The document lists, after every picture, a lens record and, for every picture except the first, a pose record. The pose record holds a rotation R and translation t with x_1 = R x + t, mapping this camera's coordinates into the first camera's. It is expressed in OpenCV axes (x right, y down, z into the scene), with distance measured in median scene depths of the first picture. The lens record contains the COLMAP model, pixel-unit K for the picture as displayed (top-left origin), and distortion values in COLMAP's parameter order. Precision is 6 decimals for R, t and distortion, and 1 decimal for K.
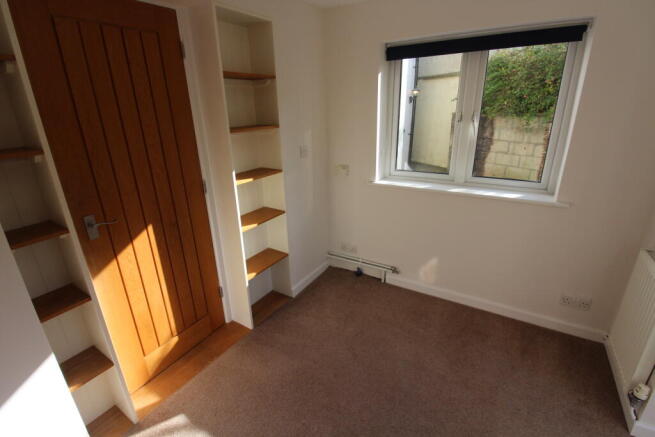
lens RADIAL K [[310.7, 0, 317.6], [0, 310.7, 216.8], [0, 0, 1]] dist [-0.001680, -0.001180]
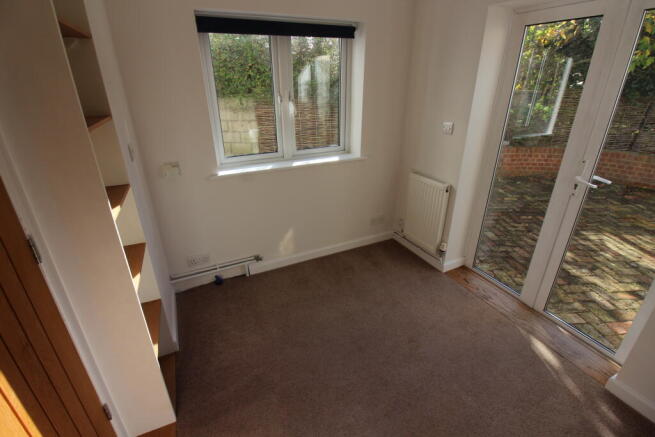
lens RADIAL K [[310.7, 0, 317.6], [0, 310.7, 216.8], [0, 0, 1]] dist [-0.001680, -0.001180]
pose [[0.528955, -0.322184, 0.785114, -0.393593], [0.284785, 0.938876, 0.193415, -0.089346], [-0.799440, 0.121281, 0.588376, 0.272715]]
